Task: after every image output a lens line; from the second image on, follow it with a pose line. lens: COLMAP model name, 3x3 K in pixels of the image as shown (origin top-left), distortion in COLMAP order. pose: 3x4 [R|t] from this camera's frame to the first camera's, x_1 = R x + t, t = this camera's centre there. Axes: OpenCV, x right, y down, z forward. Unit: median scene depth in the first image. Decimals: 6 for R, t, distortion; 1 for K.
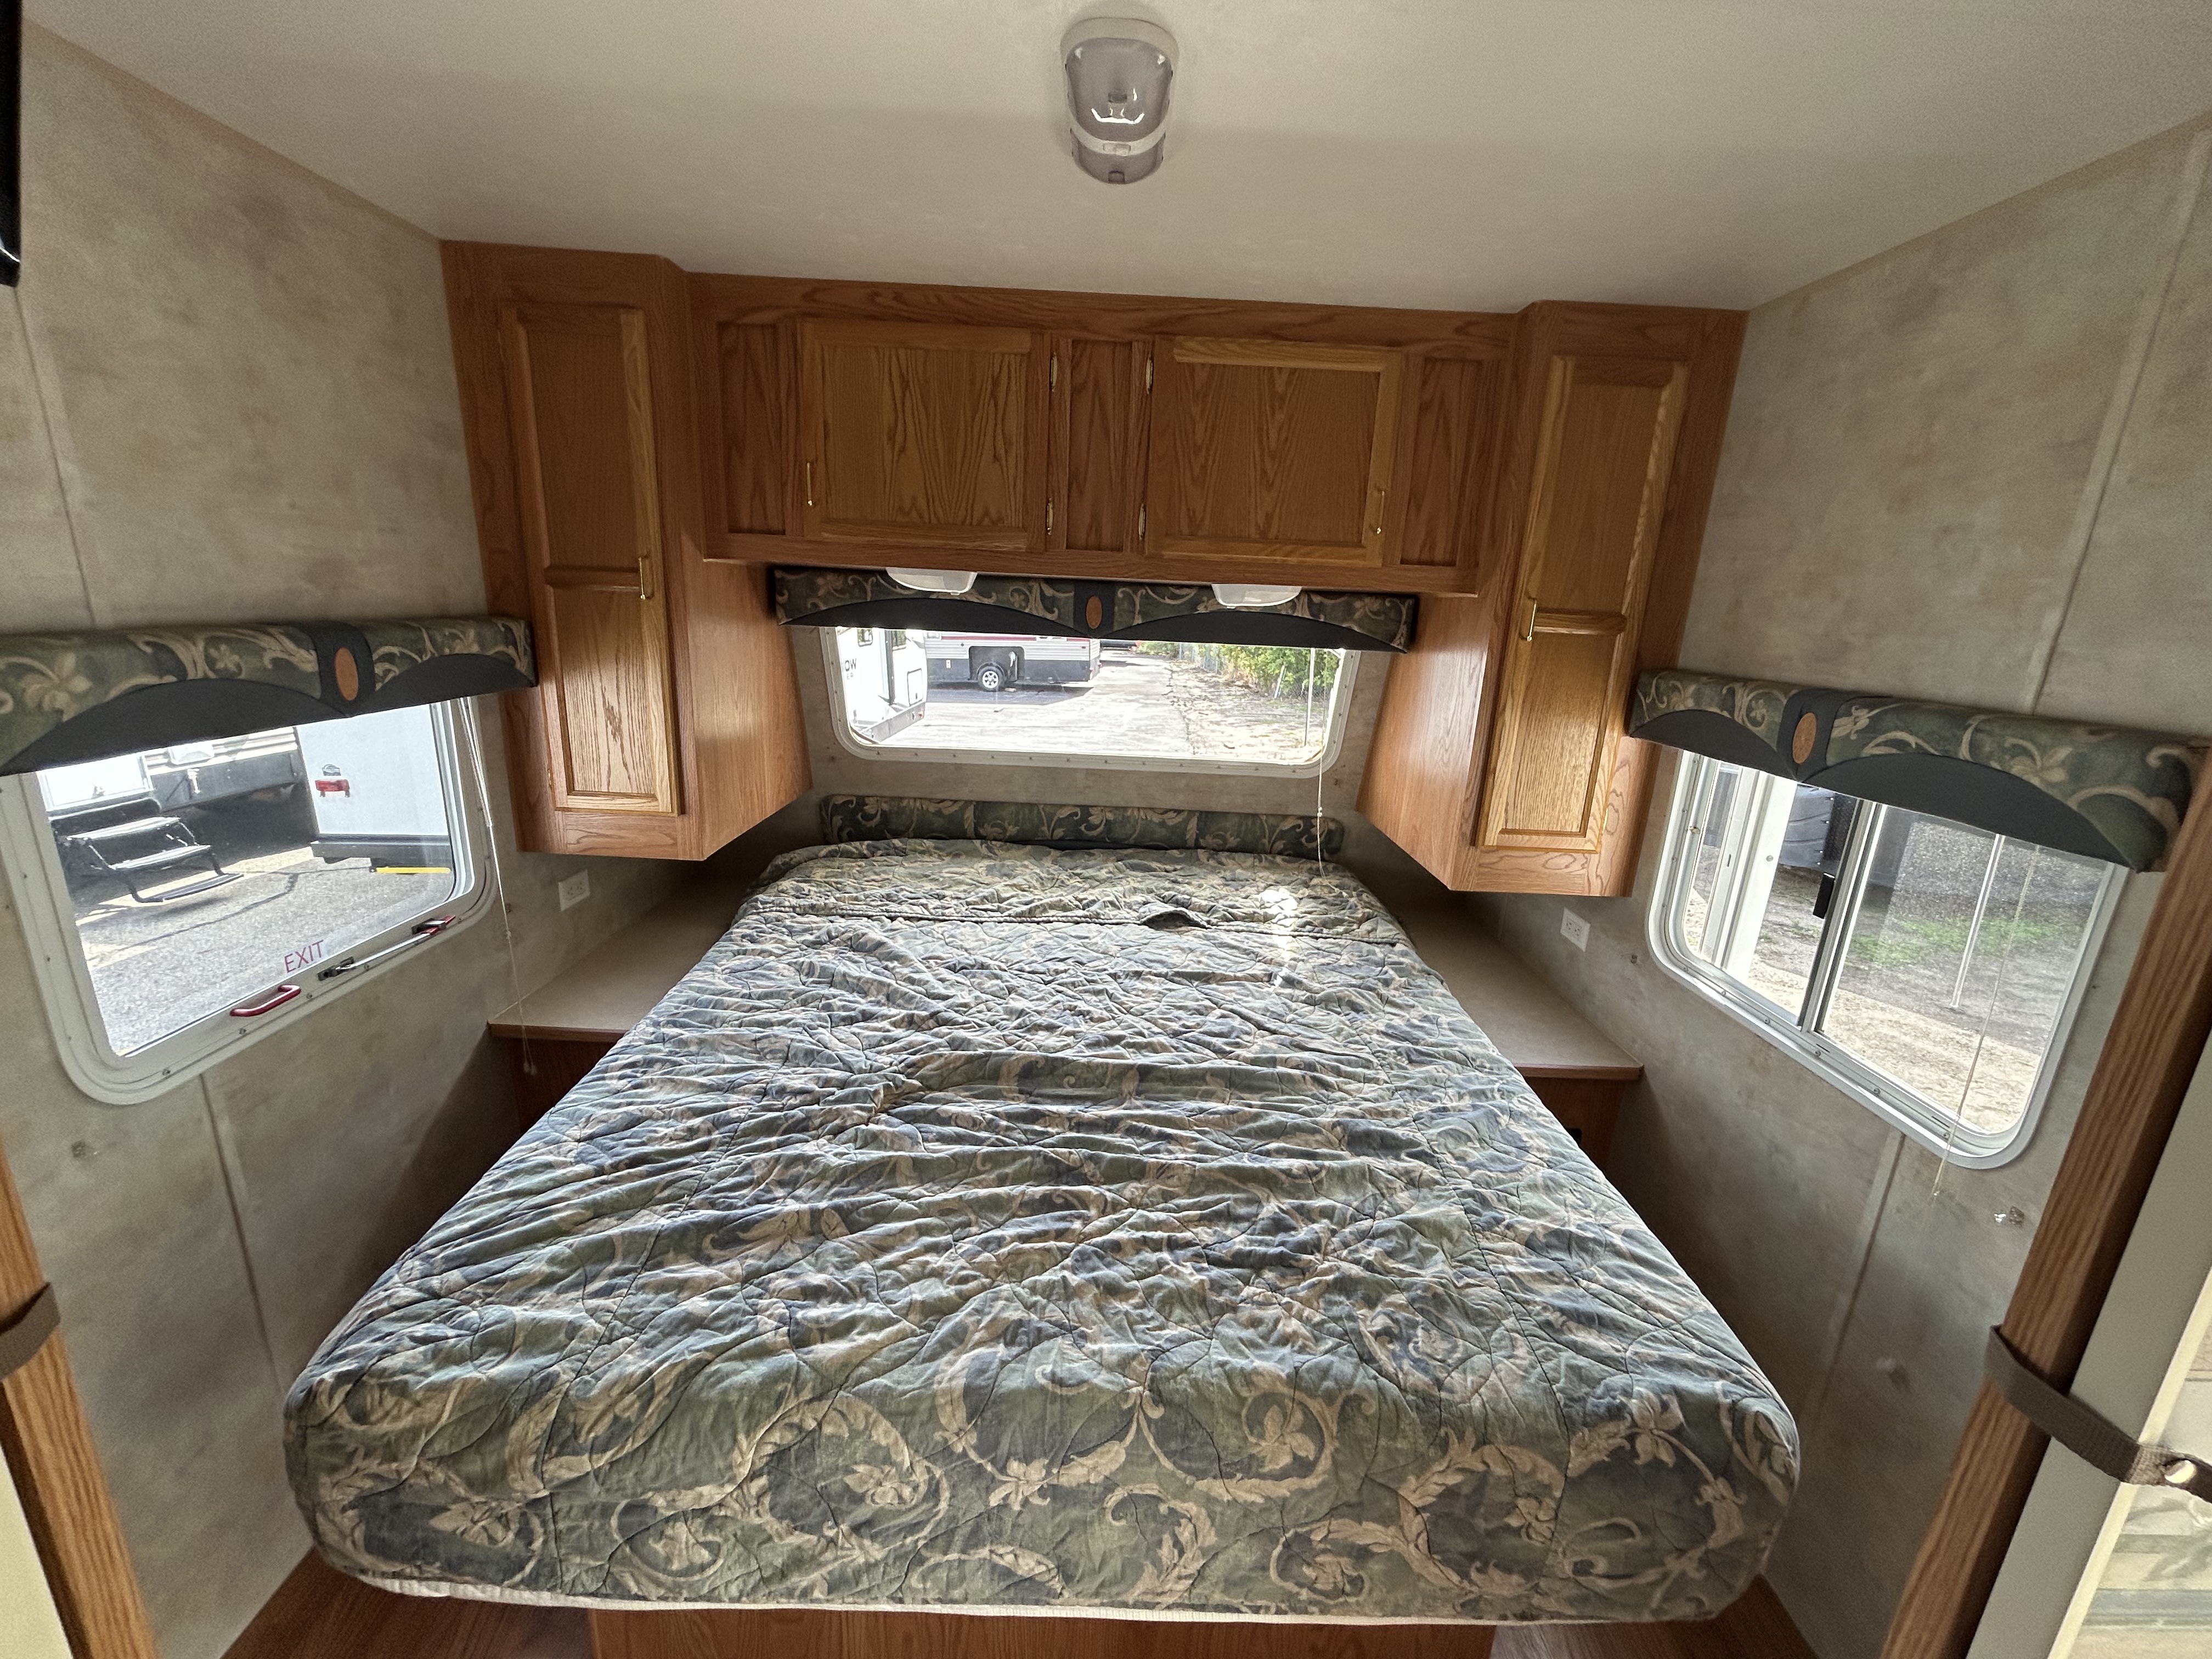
lens RADIAL K [[897.9, 0, 1100.2], [0, 897.9, 829.2], [0, 0, 1]] dist [-0.001713, 0.000646]
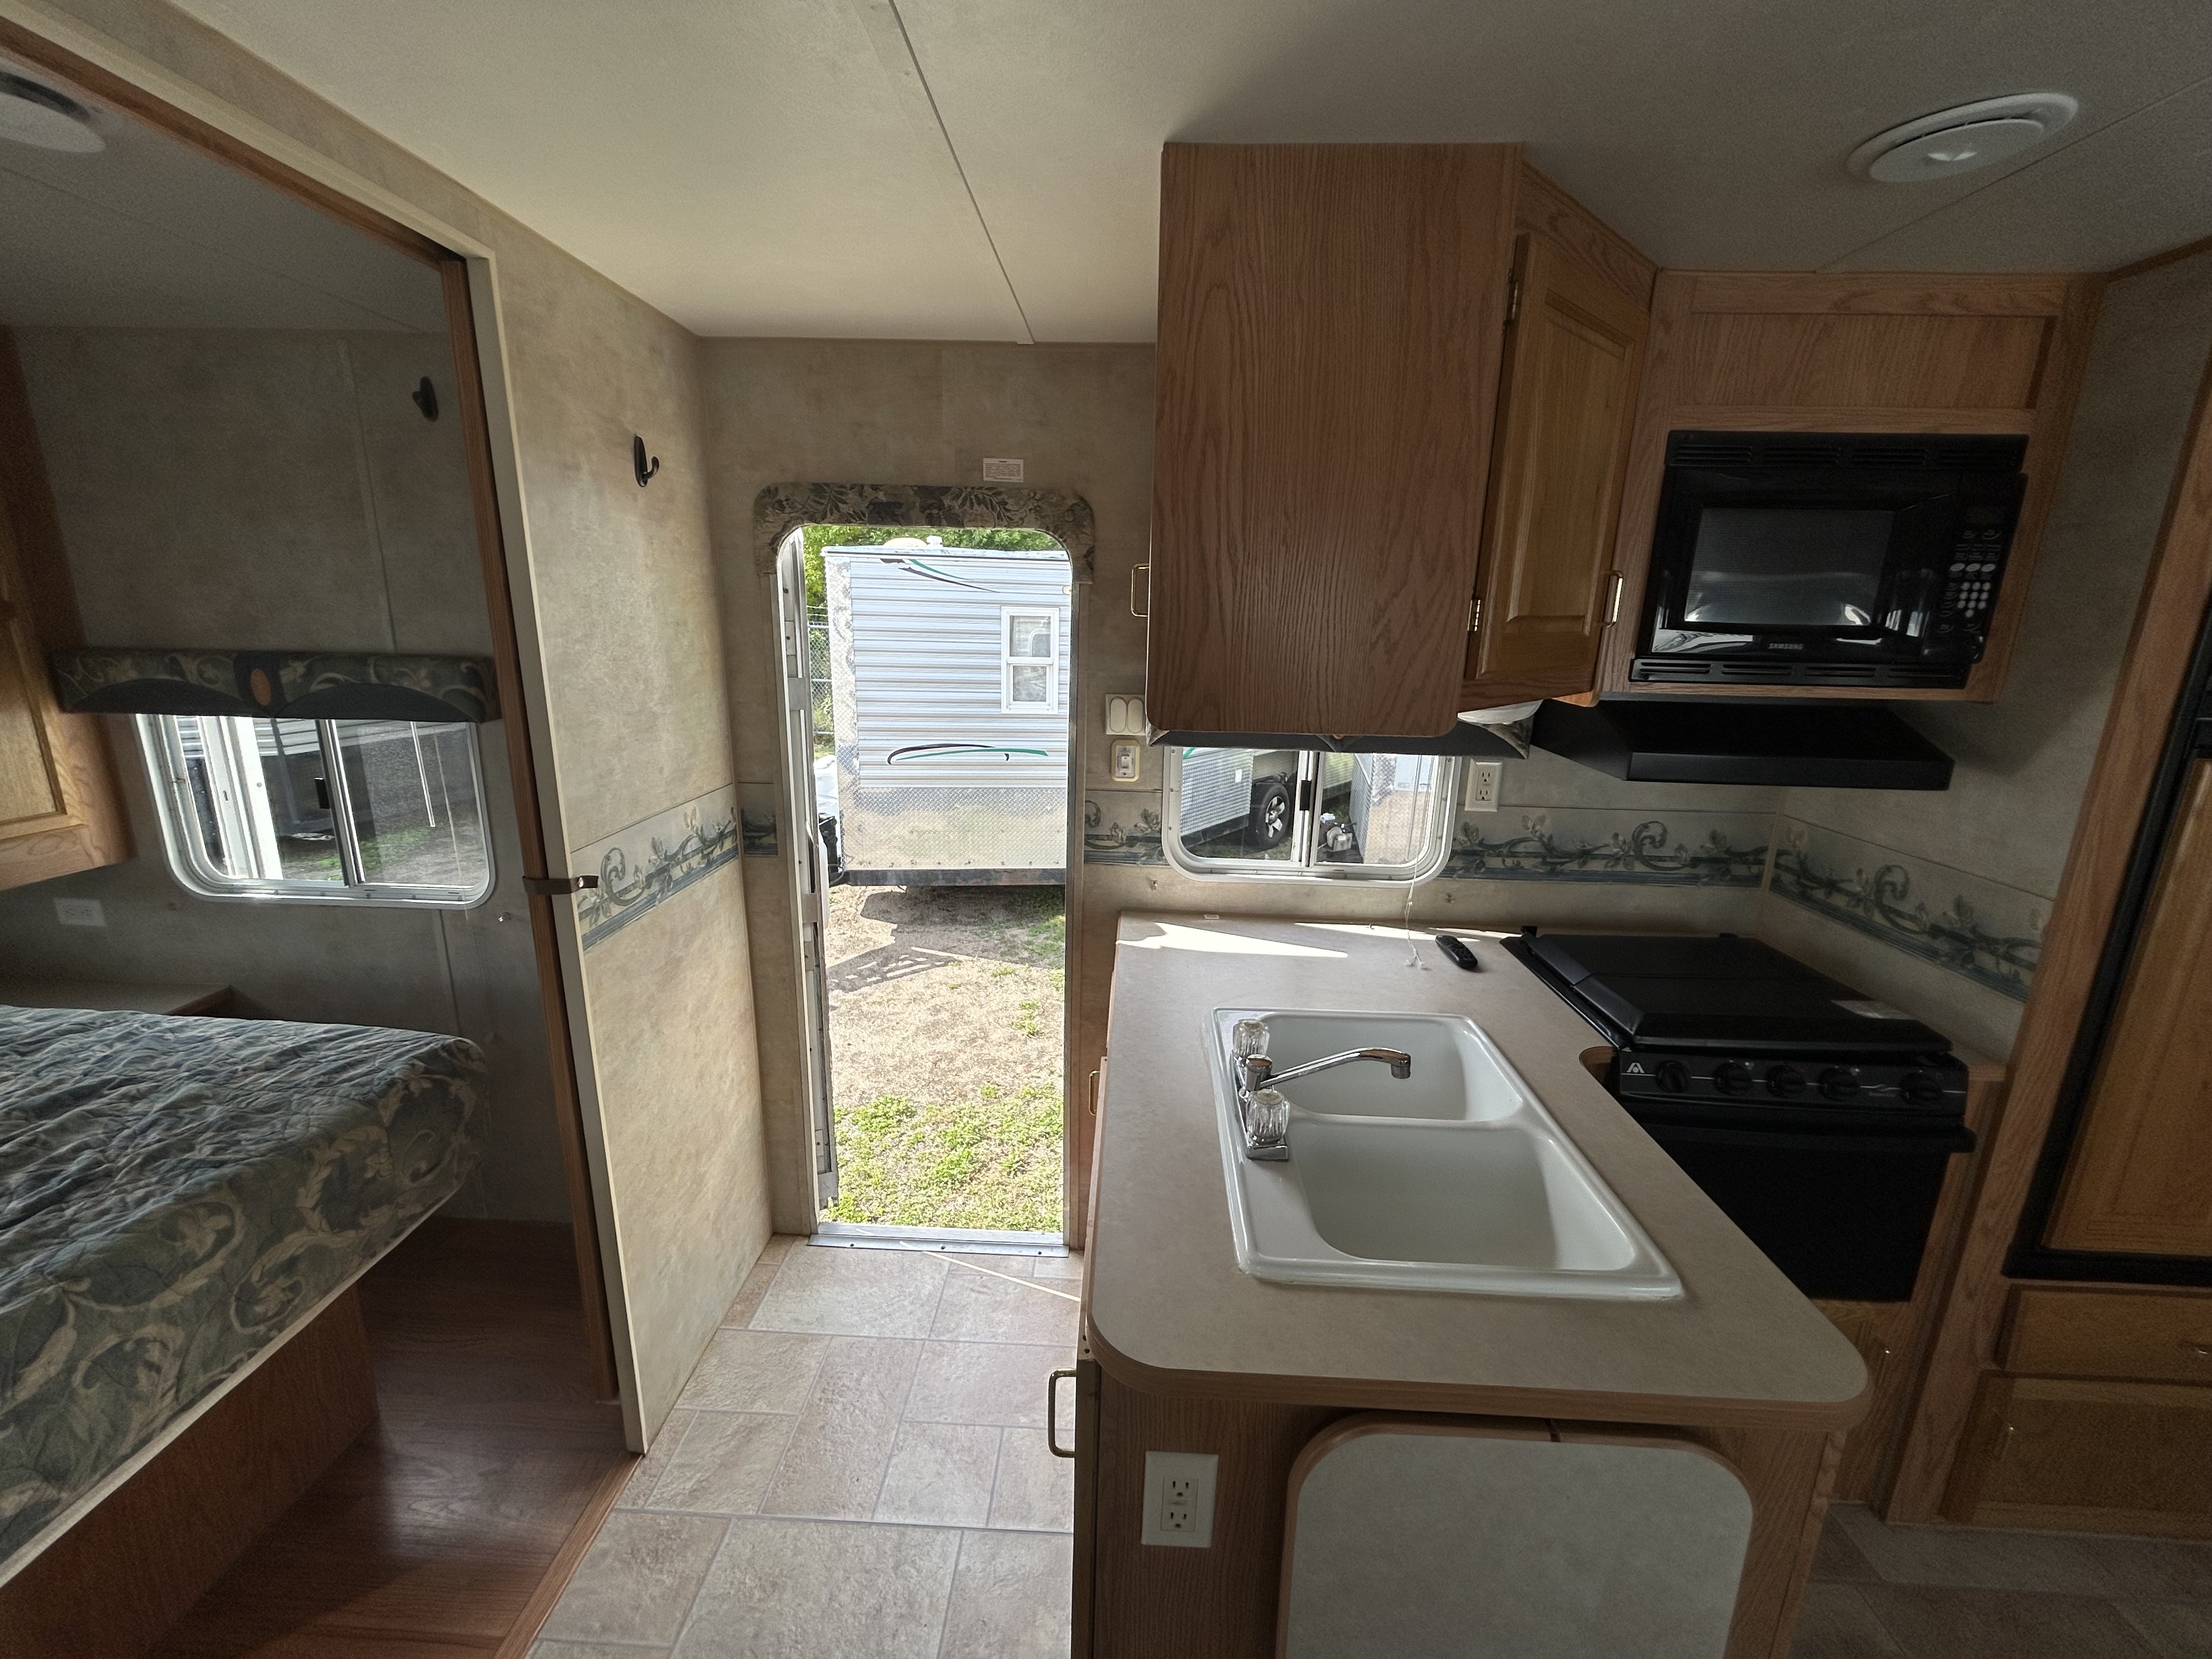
lens RADIAL K [[897.9, 0, 1112.7], [0, 897.9, 825.8], [0, 0, 1]] dist [-0.001713, 0.000646]
pose [[0.046129, -0.276334, 0.959954, -0.658461], [0.235527, 0.936893, 0.258377, 0.062402], [-0.970773, 0.214176, 0.108301, -0.468463]]
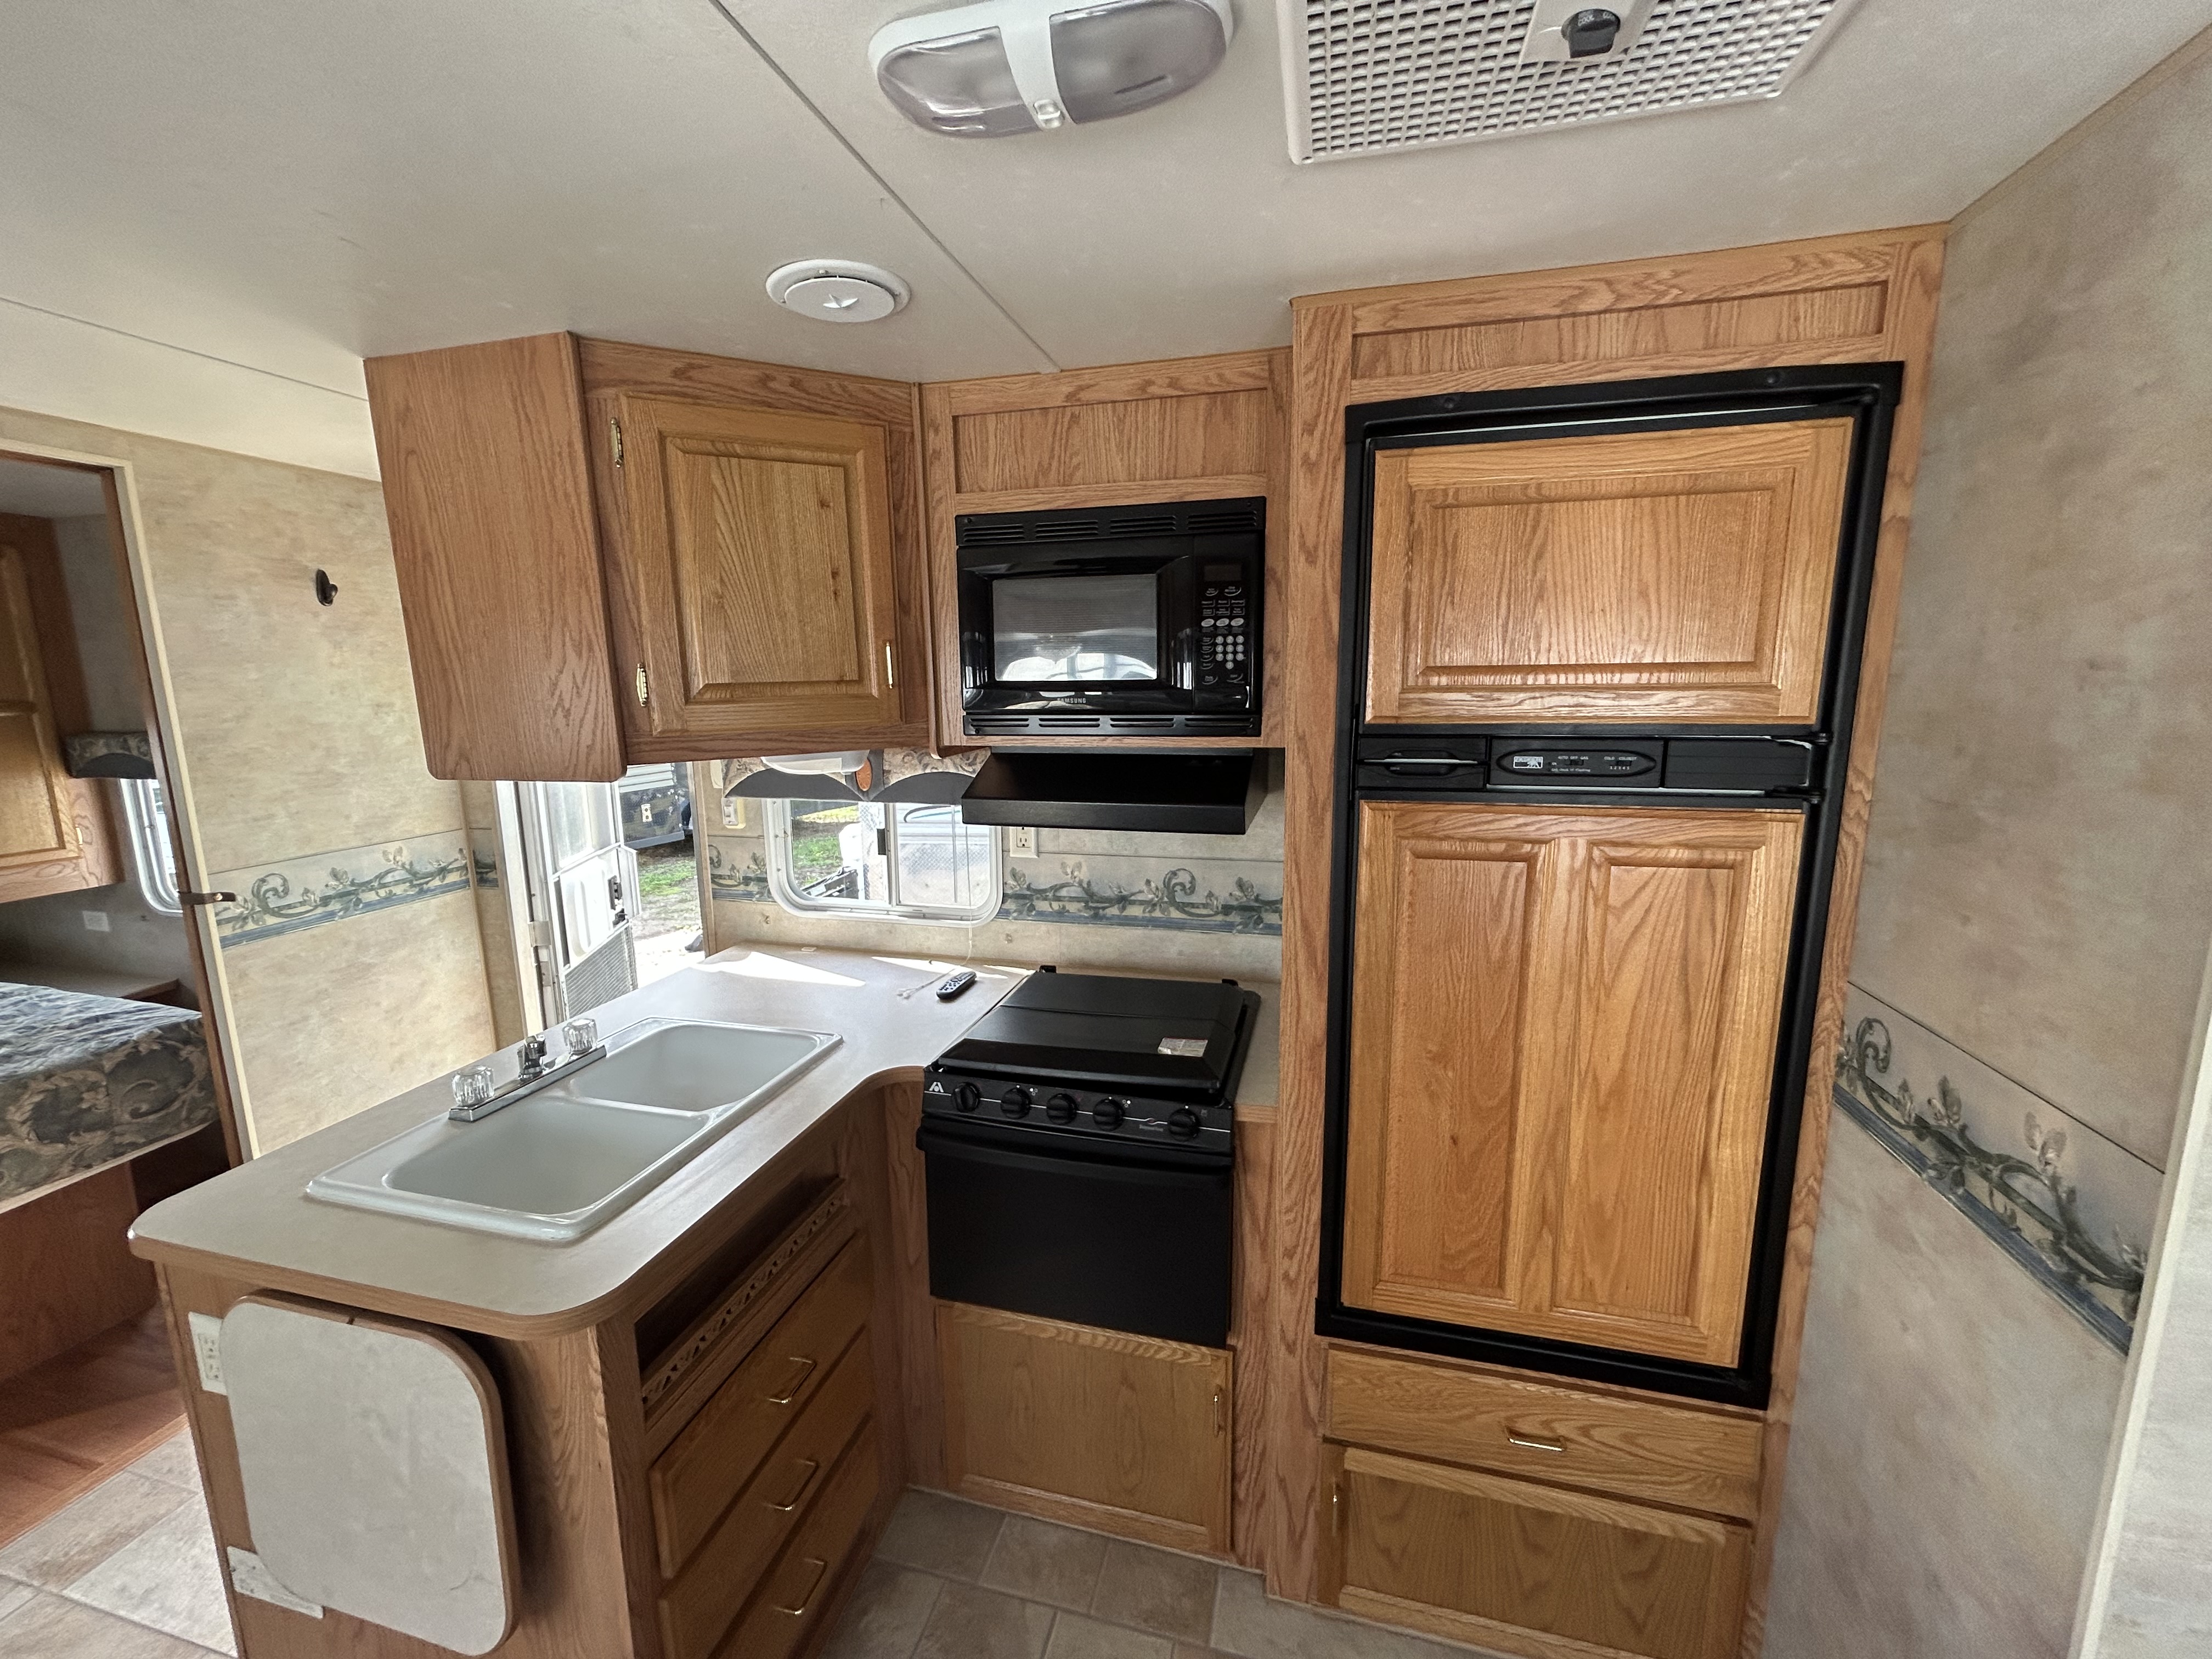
lens RADIAL K [[897.9, 0, 1106.2], [0, 897.9, 826.3], [0, 0, 1]] dist [-0.001713, 0.000646]
pose [[0.256903, -0.208972, 0.943574, -0.653635], [0.268901, 0.953245, 0.137901, 0.372799], [-0.928274, 0.218301, 0.301084, -1.685075]]
